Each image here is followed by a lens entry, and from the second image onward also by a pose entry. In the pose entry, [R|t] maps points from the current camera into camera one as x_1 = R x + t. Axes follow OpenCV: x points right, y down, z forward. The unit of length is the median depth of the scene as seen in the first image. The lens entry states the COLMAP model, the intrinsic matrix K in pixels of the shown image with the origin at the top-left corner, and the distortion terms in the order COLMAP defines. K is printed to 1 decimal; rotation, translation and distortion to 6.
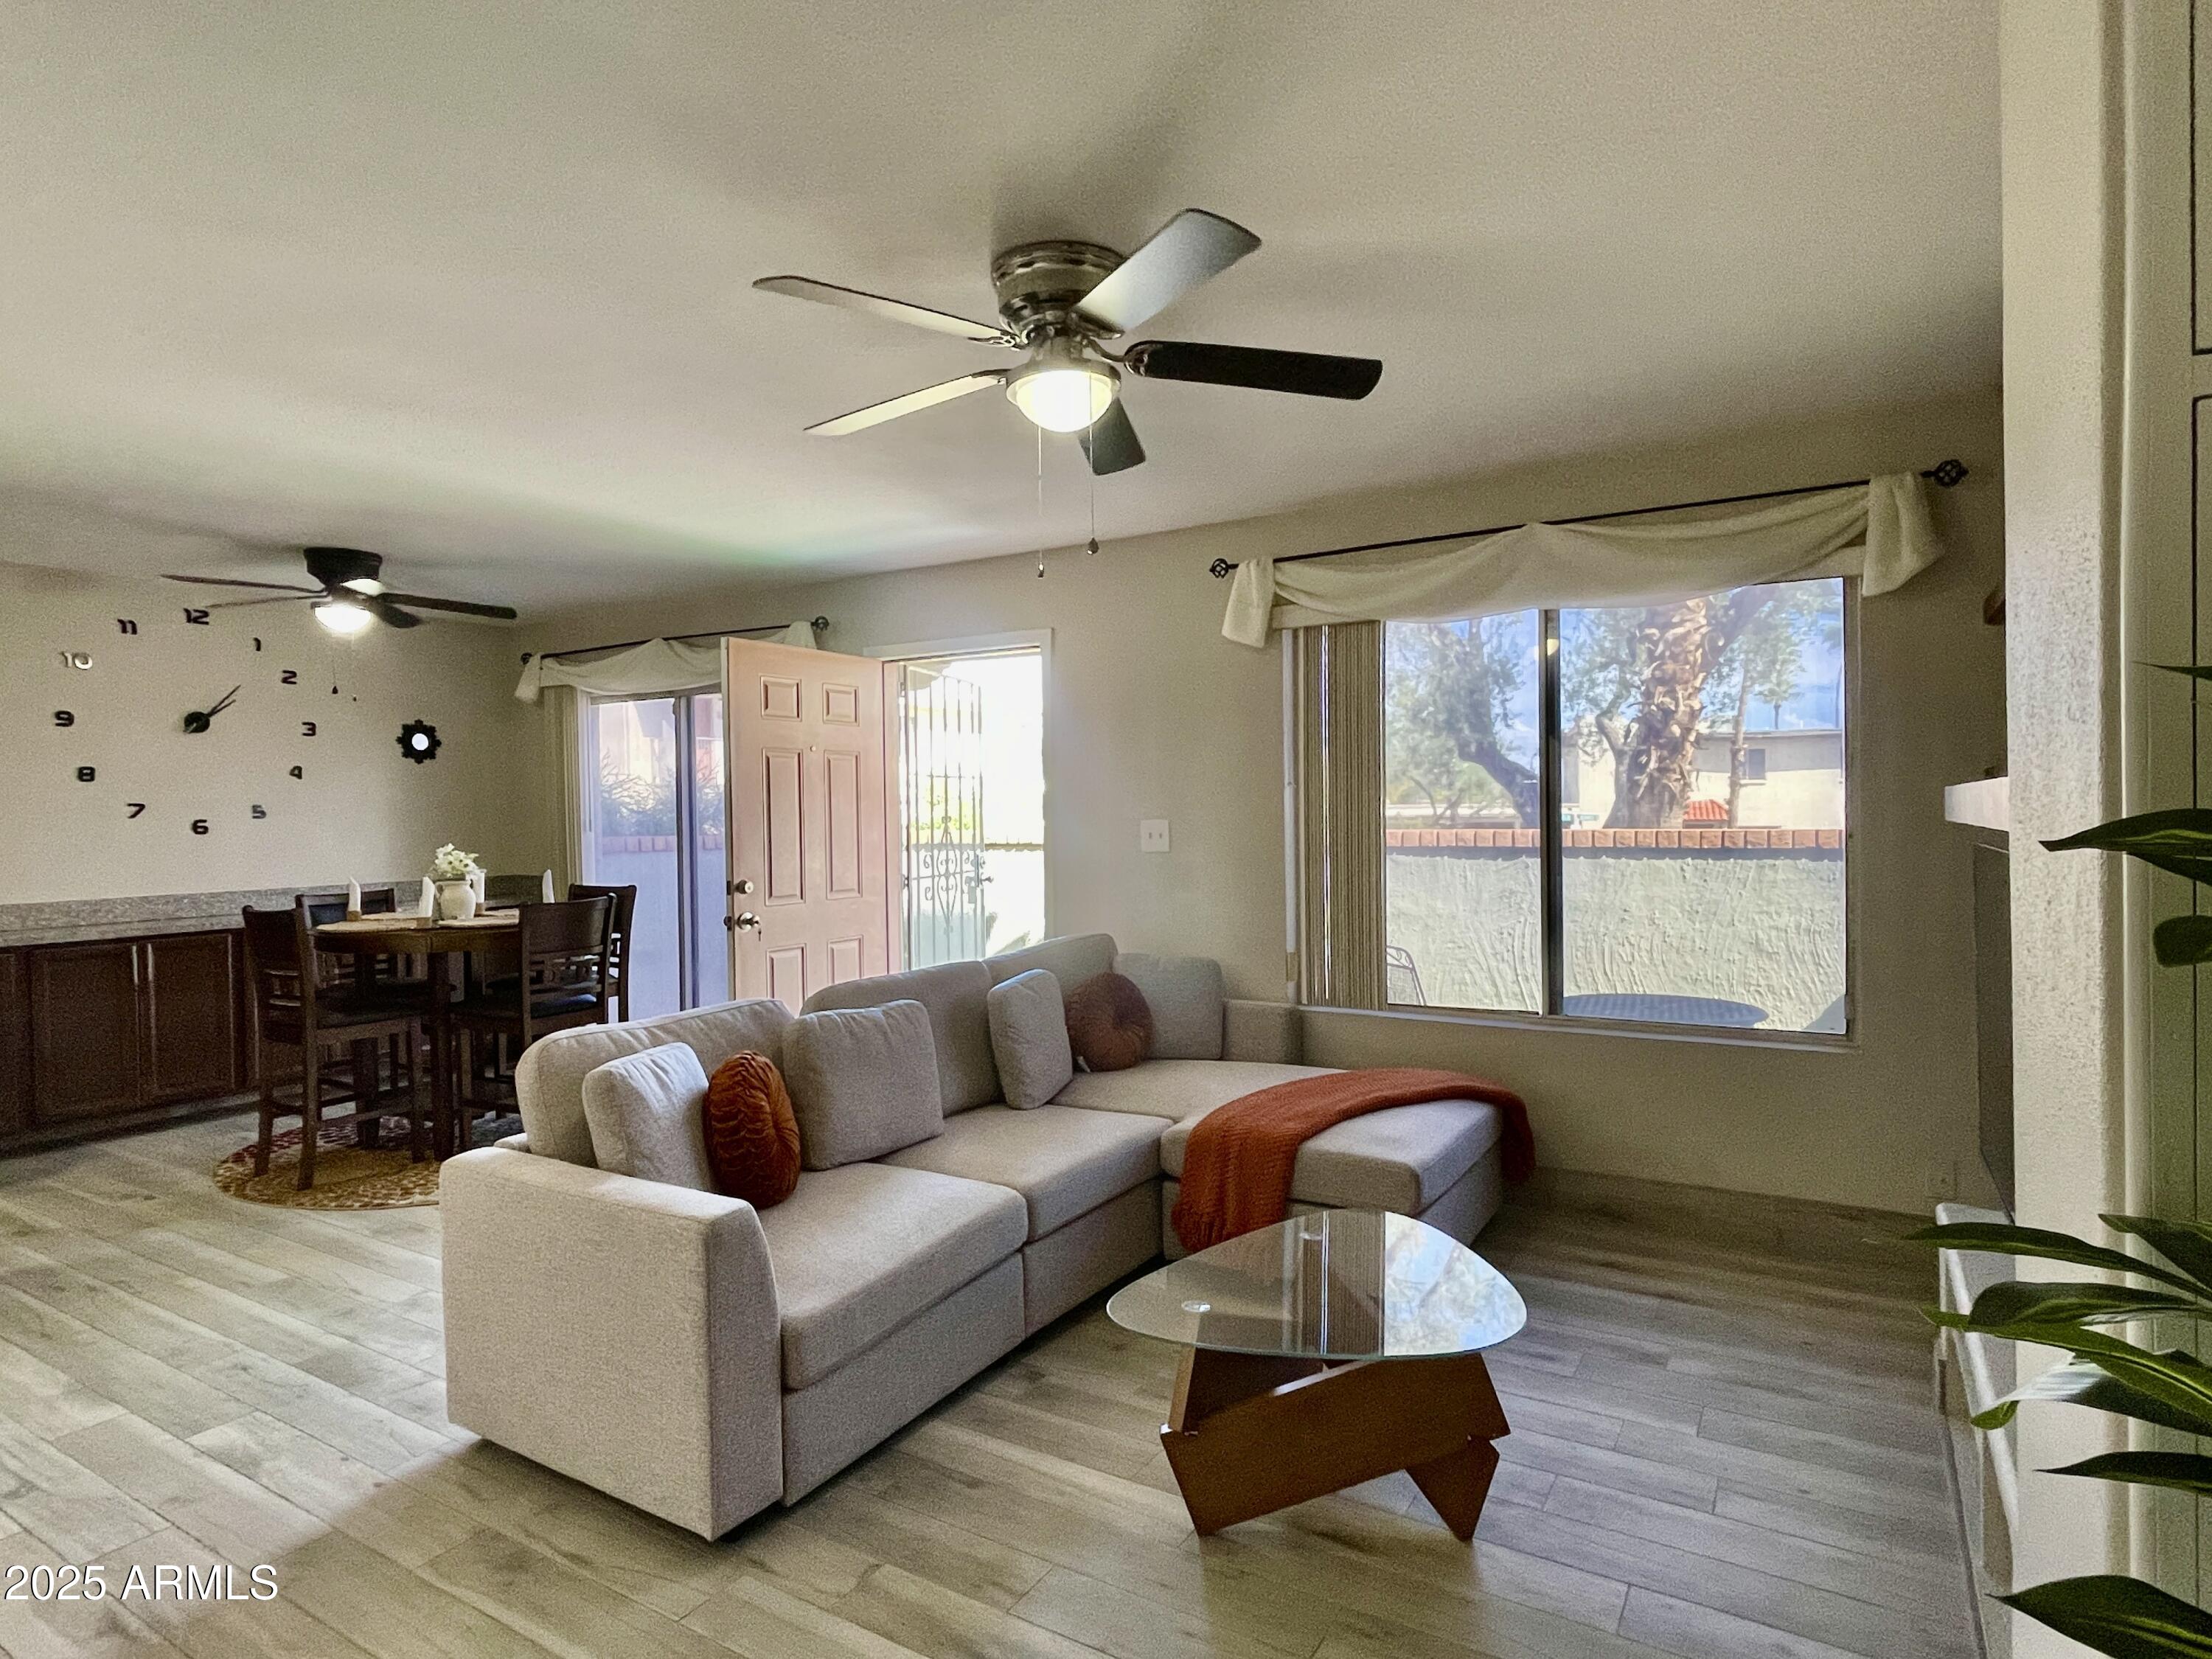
lens RADIAL K [[1207.1, 0, 1086.1], [0, 1207.1, 841.8], [0, 0, 1]] dist [-0.009197, -0.002634]
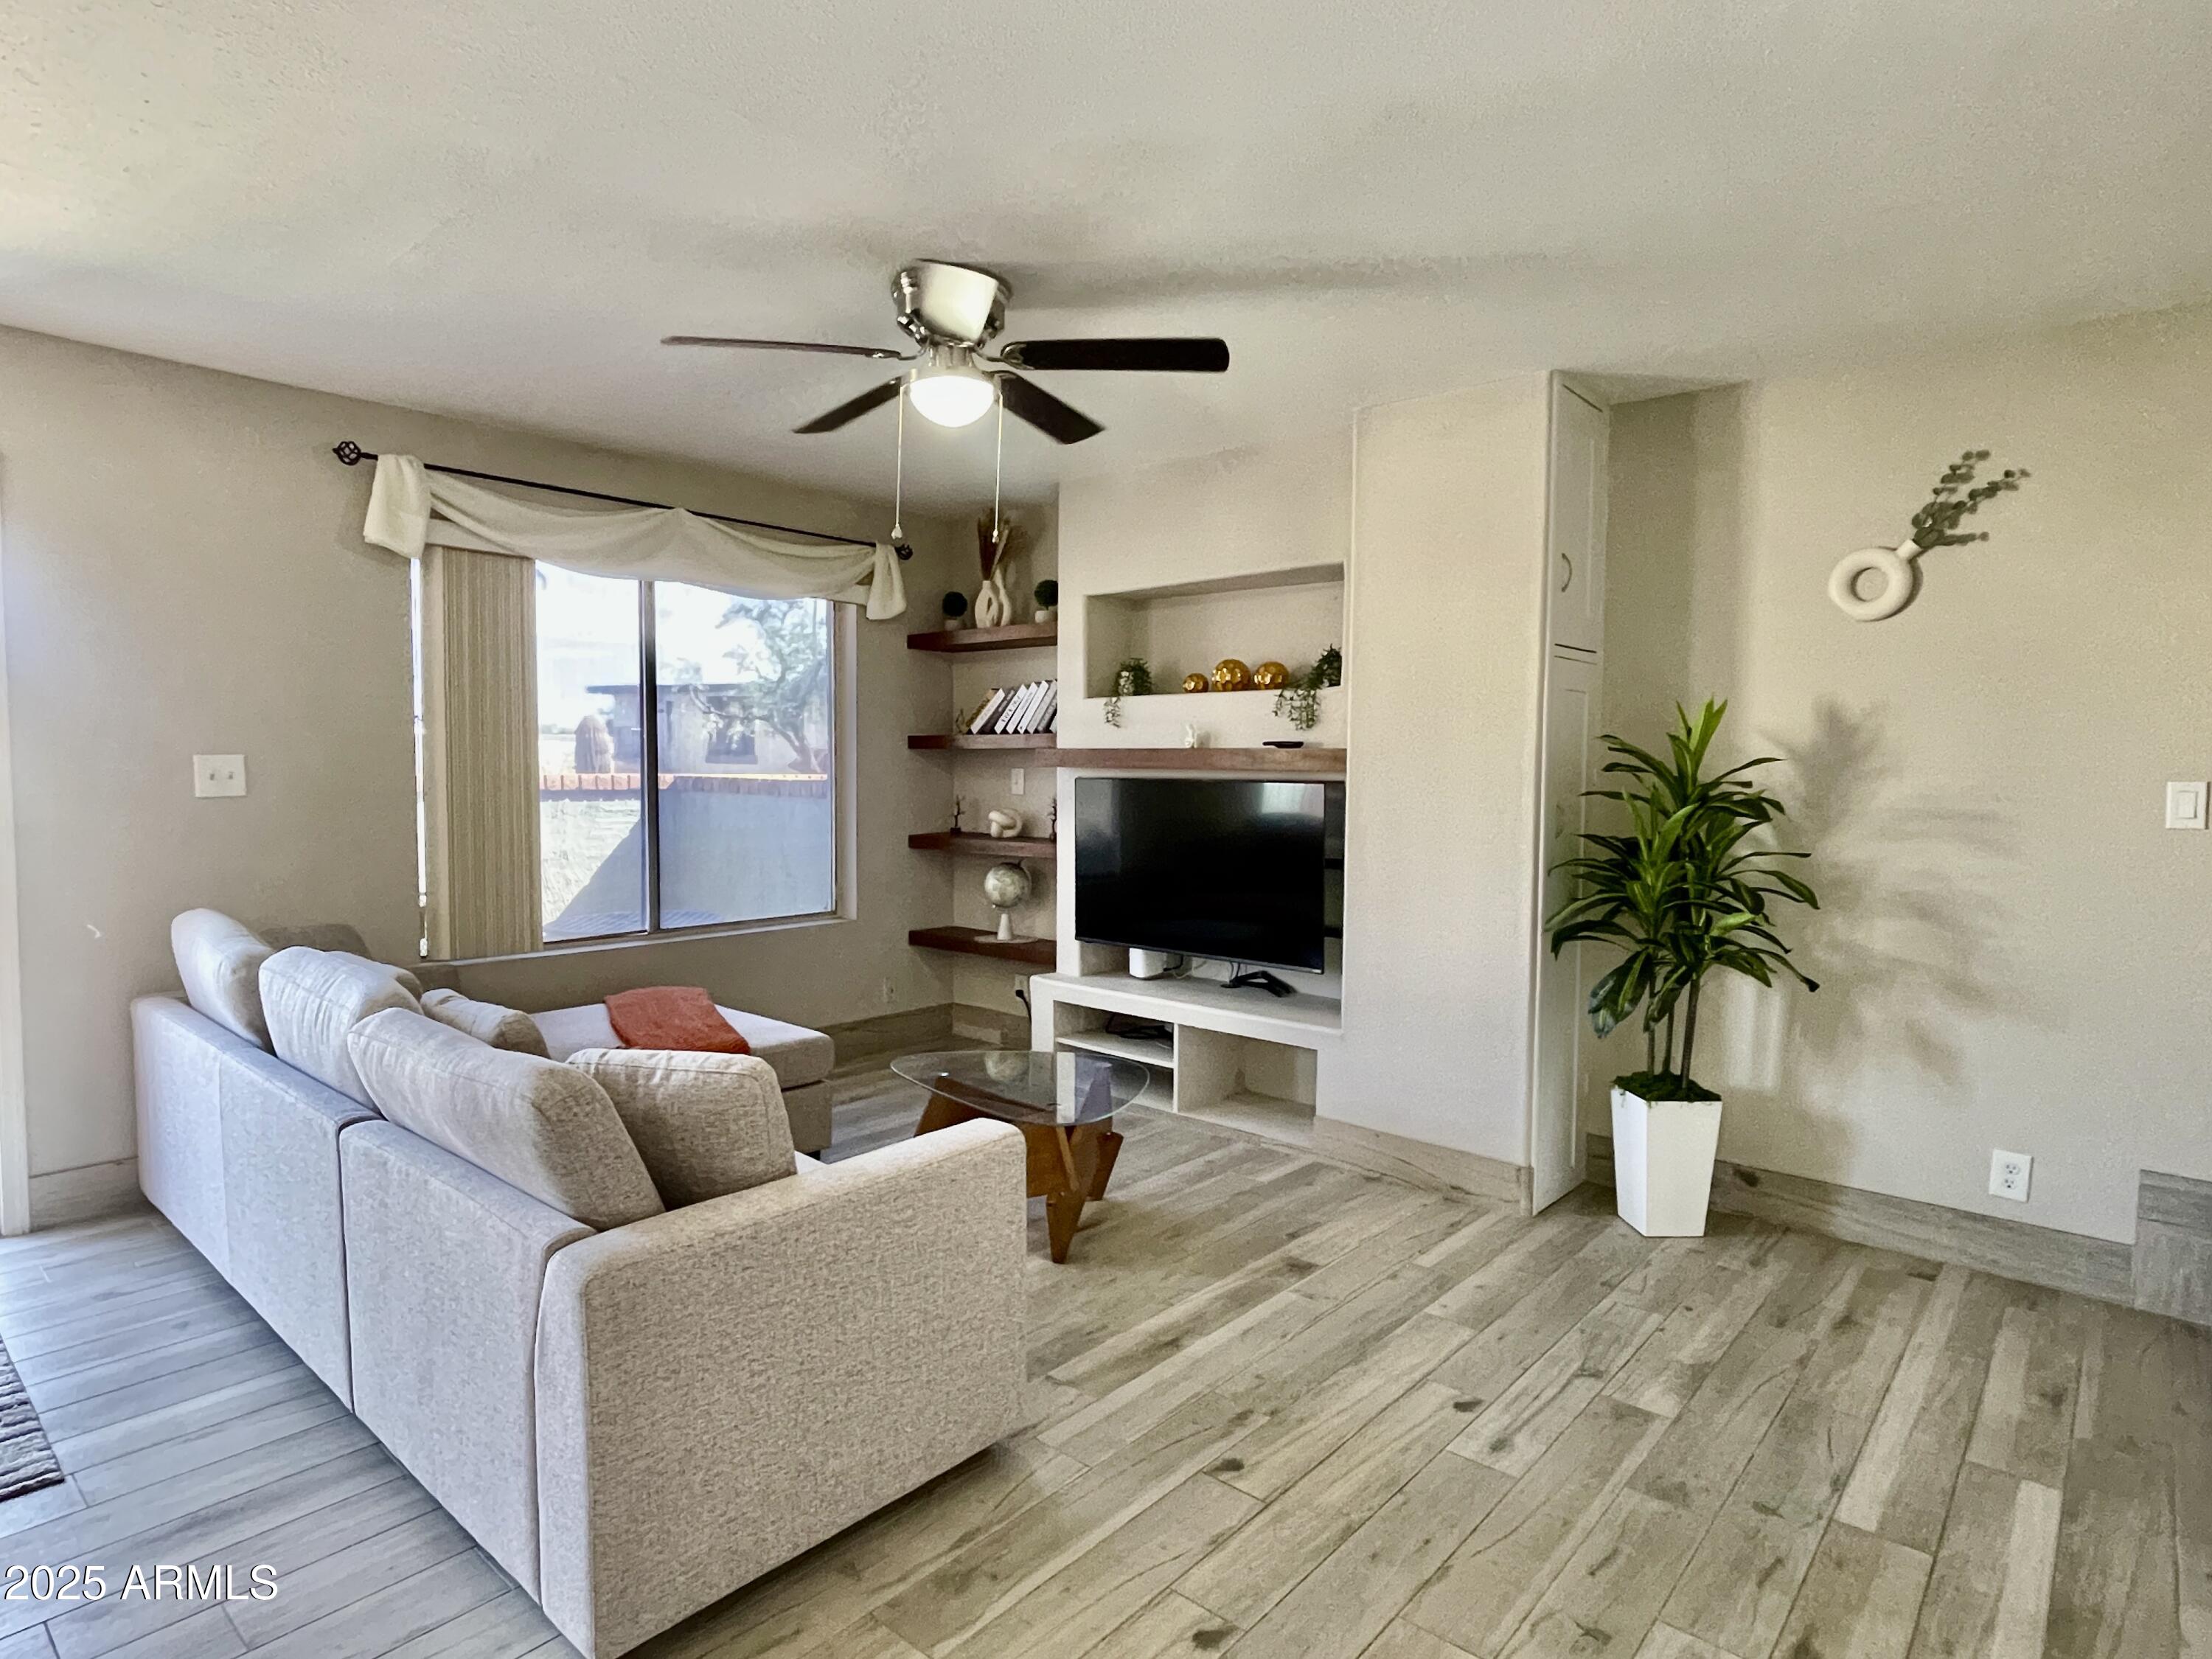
lens RADIAL K [[1207.1, 0, 1092.5], [0, 1207.1, 834.4], [0, 0, 1]] dist [-0.009197, -0.002634]
pose [[0.164142, -0.039786, 0.985634, -0.769995], [0.012355, 0.999191, 0.038276, 0.011795], [-0.986359, 0.005895, 0.164501, 0.442195]]
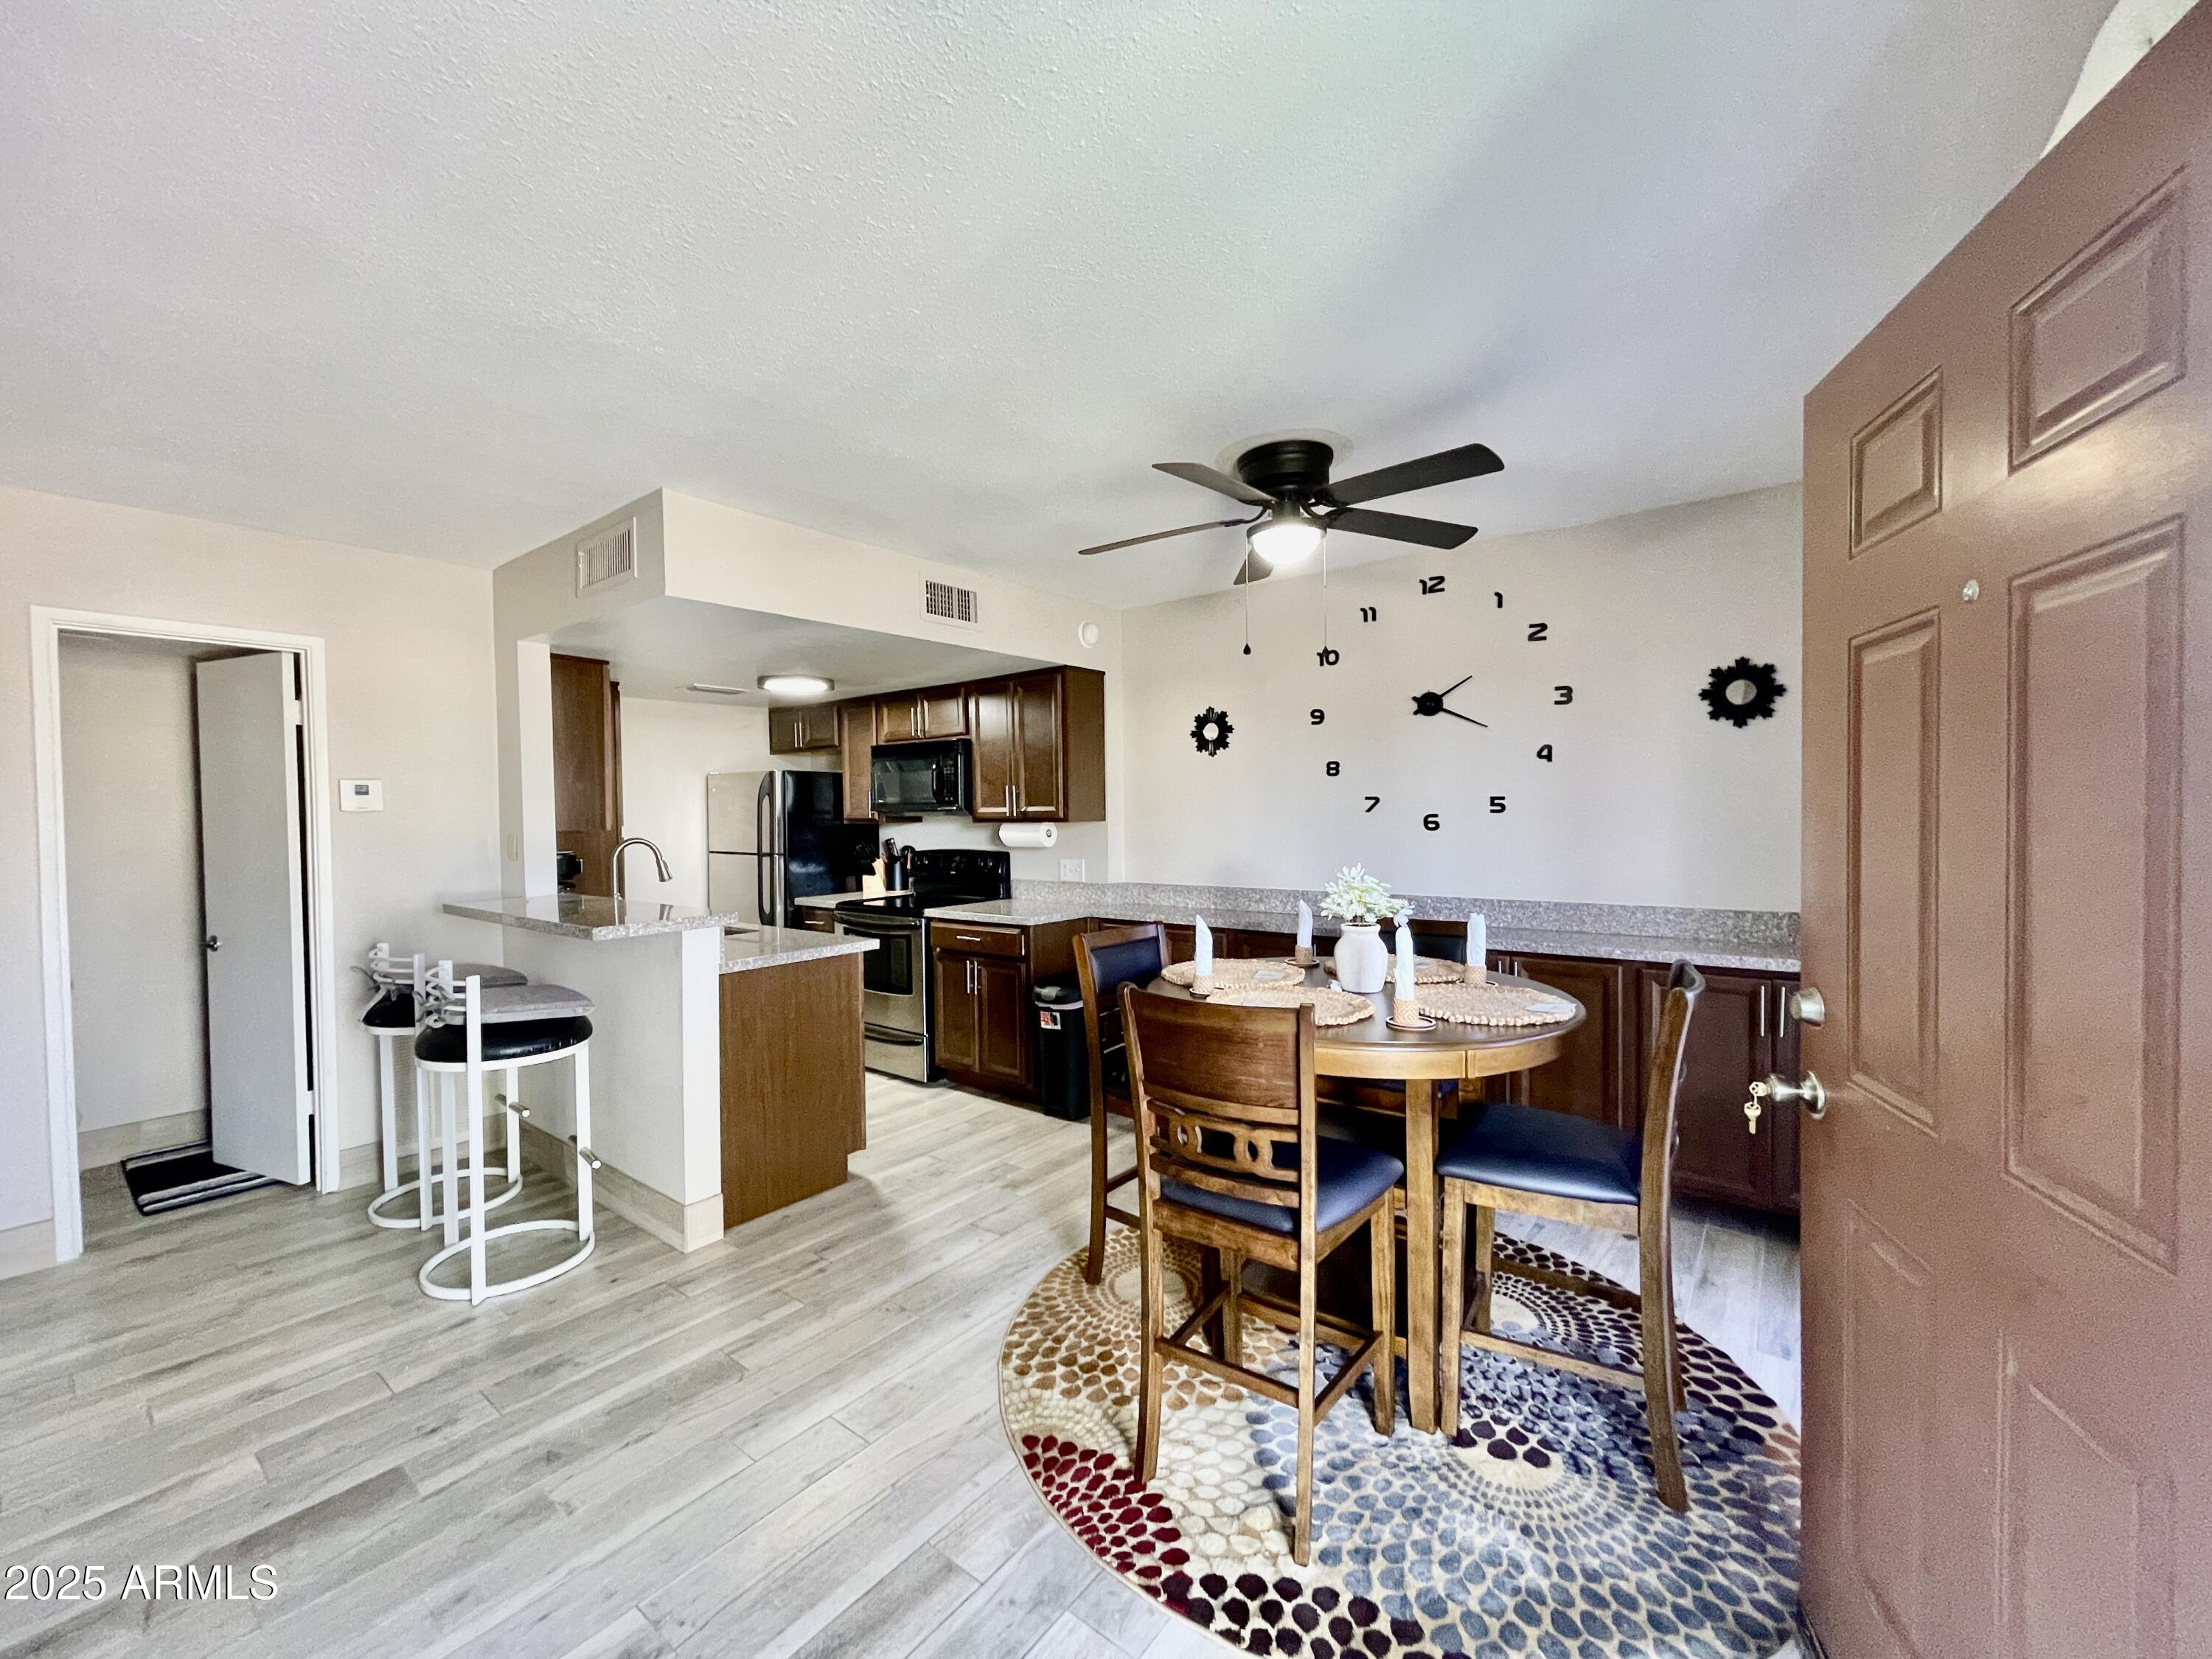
lens RADIAL K [[886.1, 0, 1090.7], [0, 886.1, 830.4], [0, 0, 1]] dist [-0.004120, 0.001095]
pose [[-0.120395, 0.035094, -0.992106, -0.079667], [-0.008812, 0.999298, 0.036418, -0.040926], [0.992687, 0.013127, -0.120001, 1.215586]]
